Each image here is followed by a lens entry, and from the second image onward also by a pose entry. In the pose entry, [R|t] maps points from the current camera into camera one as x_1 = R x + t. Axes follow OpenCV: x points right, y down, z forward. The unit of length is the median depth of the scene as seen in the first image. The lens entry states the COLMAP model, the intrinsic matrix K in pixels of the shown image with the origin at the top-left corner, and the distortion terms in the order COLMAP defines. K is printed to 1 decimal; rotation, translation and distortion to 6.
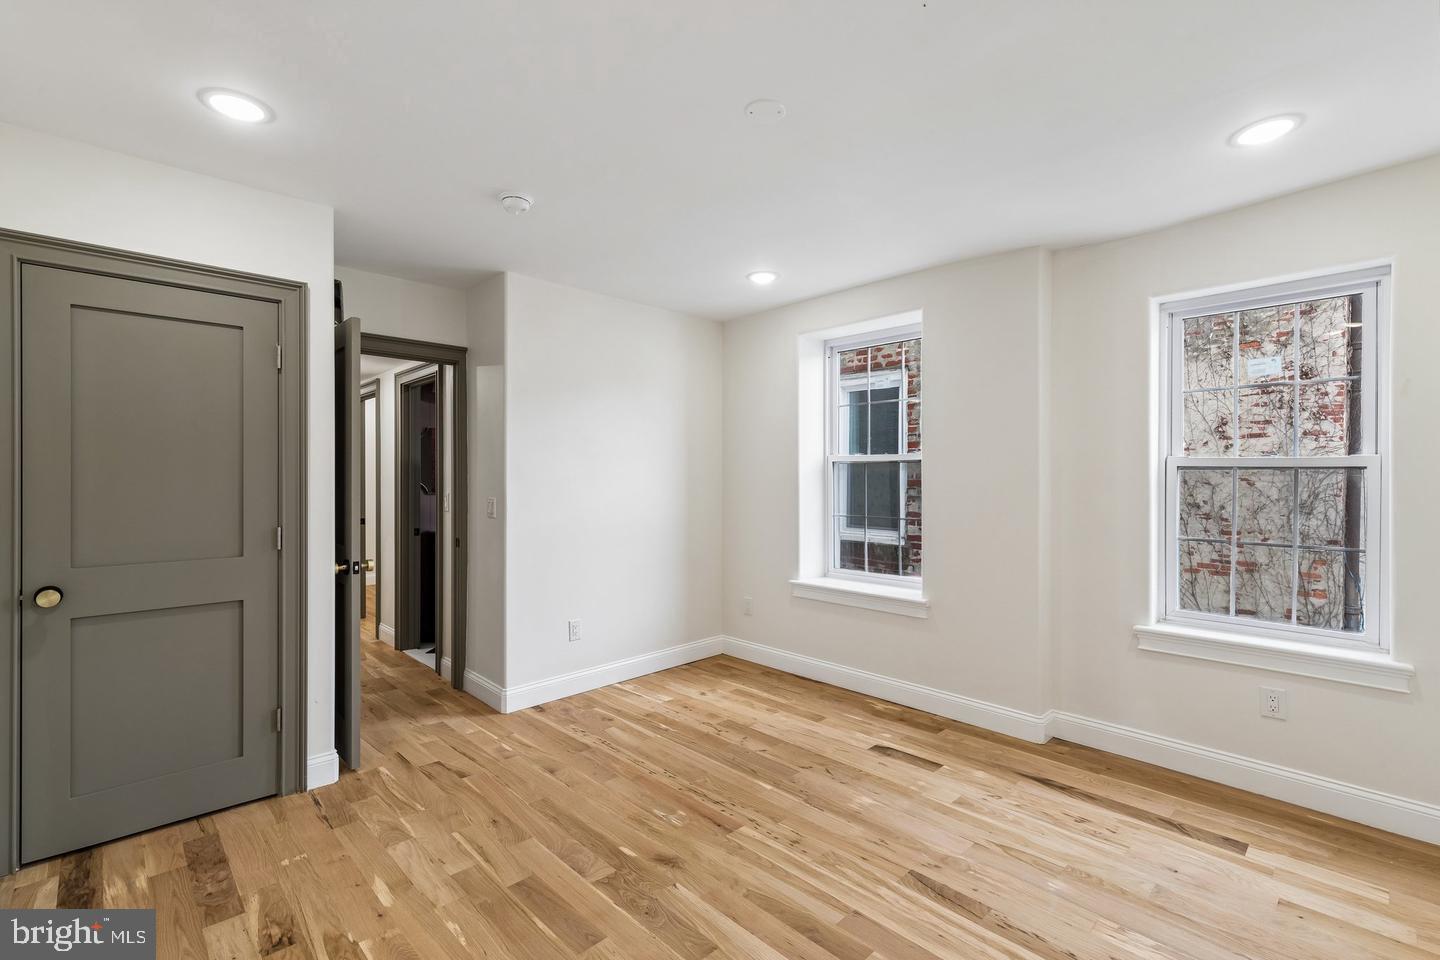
lens RADIAL K [[644.7, 0, 720.1], [0, 644.7, 483.0], [0, 0, 1]] dist [0.002433, 0.000232]
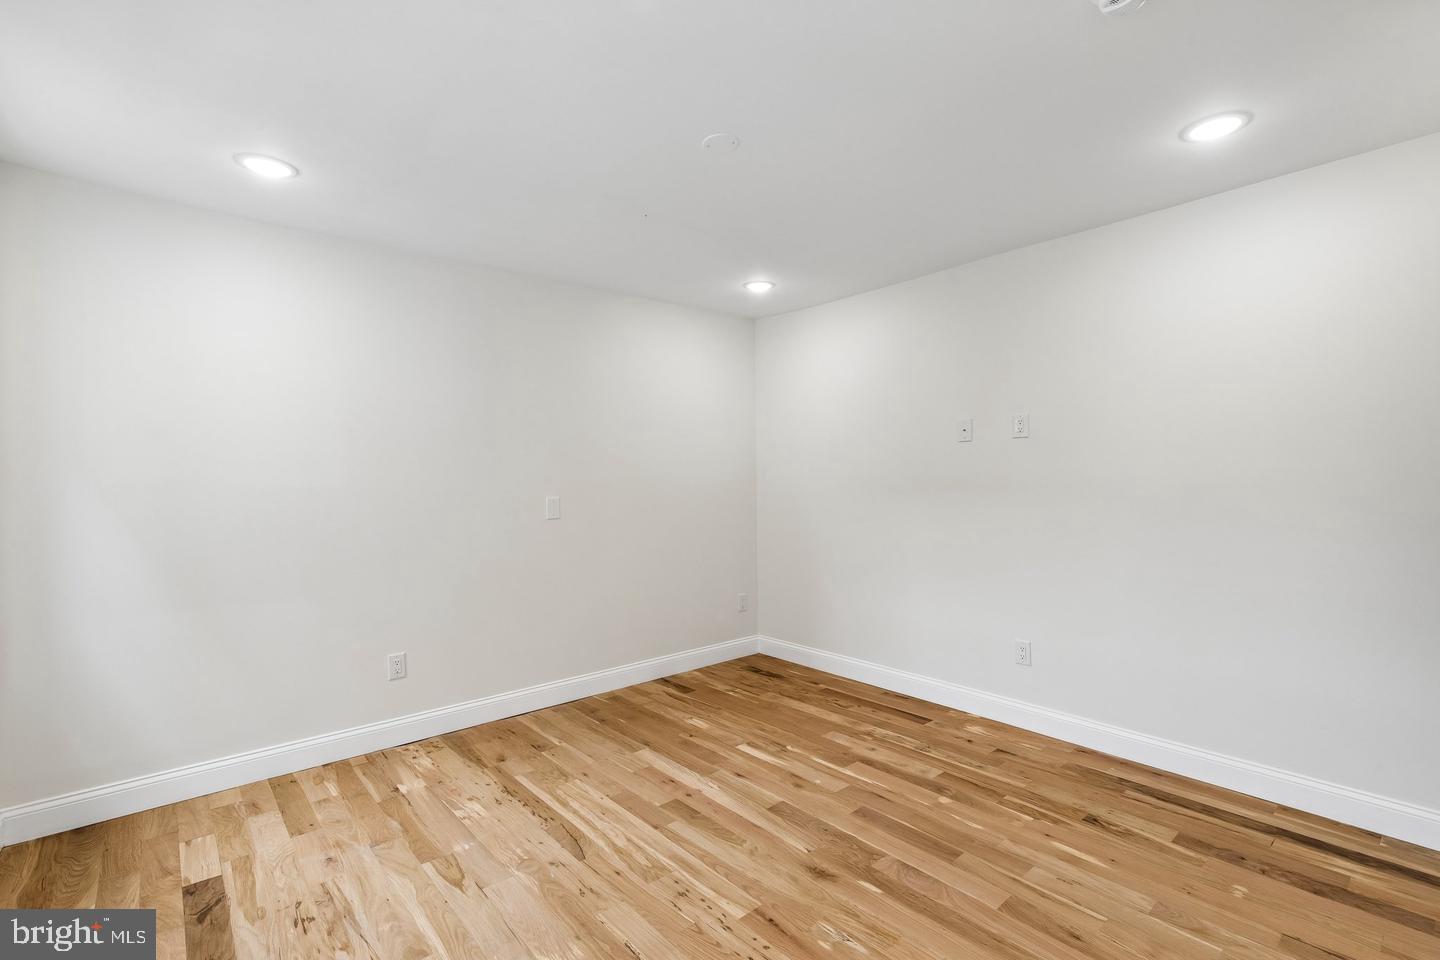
lens RADIAL K [[644.7, 0, 721.6], [0, 644.7, 478.6], [0, 0, 1]] dist [0.002433, 0.000232]
pose [[-0.998798, 0.010150, 0.047948, 0.017062], [0.010294, 0.999943, 0.002762, -0.007470], [-0.047918, 0.003252, -0.998846, 2.009520]]
